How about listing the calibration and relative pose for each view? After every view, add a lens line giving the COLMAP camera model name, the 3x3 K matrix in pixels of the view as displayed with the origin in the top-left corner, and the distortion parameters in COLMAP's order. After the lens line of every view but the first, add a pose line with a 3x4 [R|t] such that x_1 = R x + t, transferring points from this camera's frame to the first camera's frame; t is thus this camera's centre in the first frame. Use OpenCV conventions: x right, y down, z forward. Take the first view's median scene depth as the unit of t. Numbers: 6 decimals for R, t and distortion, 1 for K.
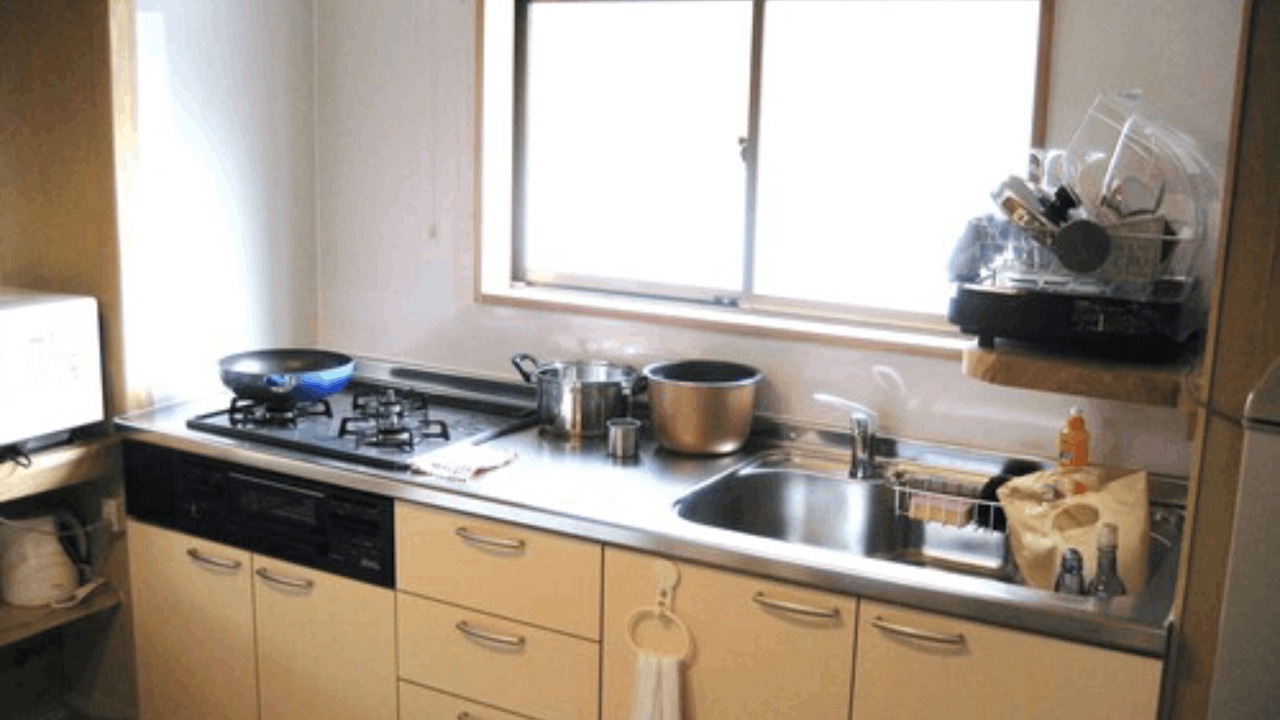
lens RADIAL K [[1315.5, 0, 645.7], [0, 1315.5, 356.4], [0, 0, 1]] dist [-0.111420, 0.000000]
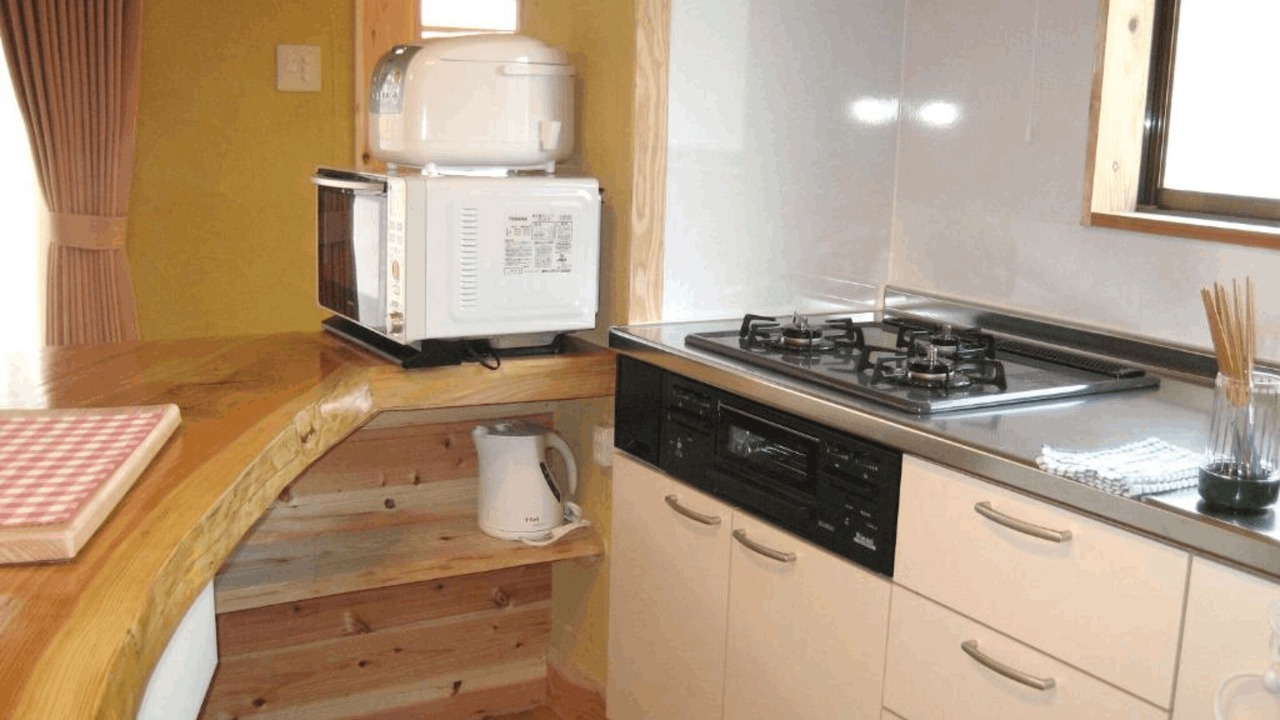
lens RADIAL K [[1315.5, 0, 636.1], [0, 1315.5, 370.7], [0, 0, 1]] dist [-0.111420, 0.000000]
pose [[0.861220, 0.100481, -0.498201, 0.027081], [-0.107368, 0.994108, 0.014896, 0.062365], [0.496762, 0.040662, 0.866934, 0.281866]]
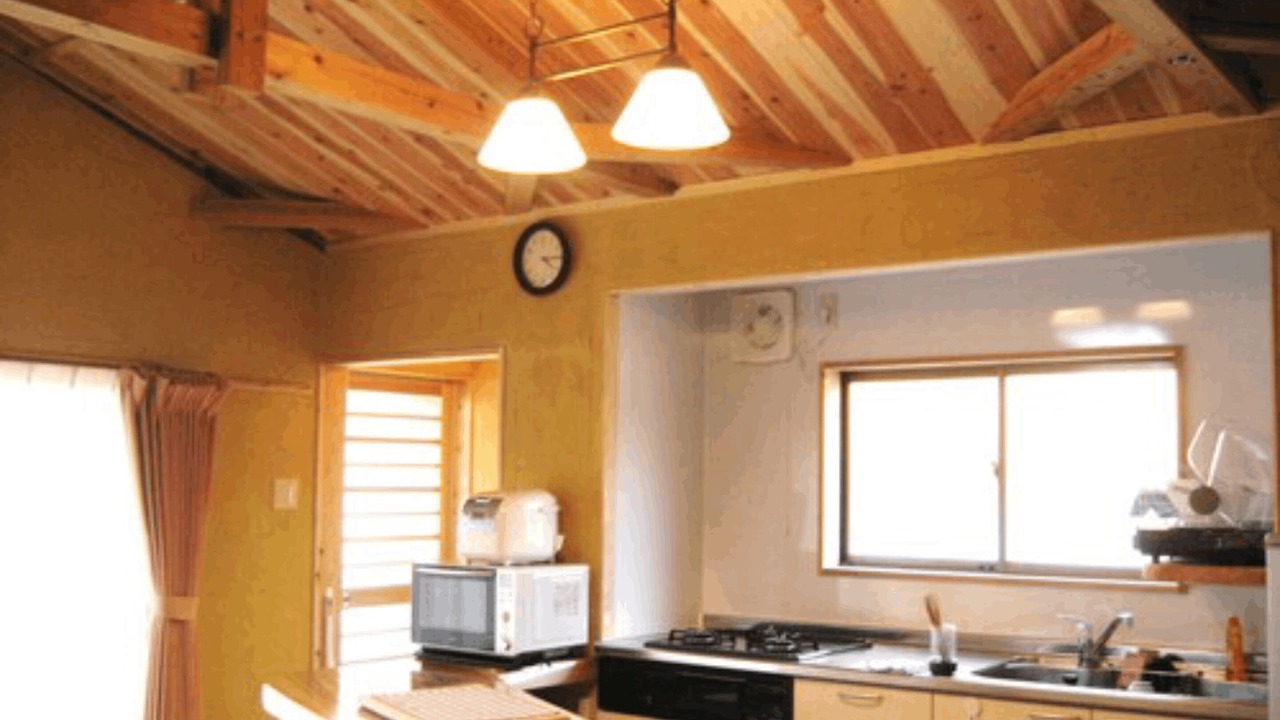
lens RADIAL K [[1315.5, 0, 635.9], [0, 1315.5, 364.7], [0, 0, 1]] dist [-0.111420, 0.000000]
pose [[0.989350, -0.027429, -0.142945, -0.128738], [-0.014036, 0.959529, -0.281262, 0.172688], [0.144875, 0.280273, 0.948925, -0.600444]]
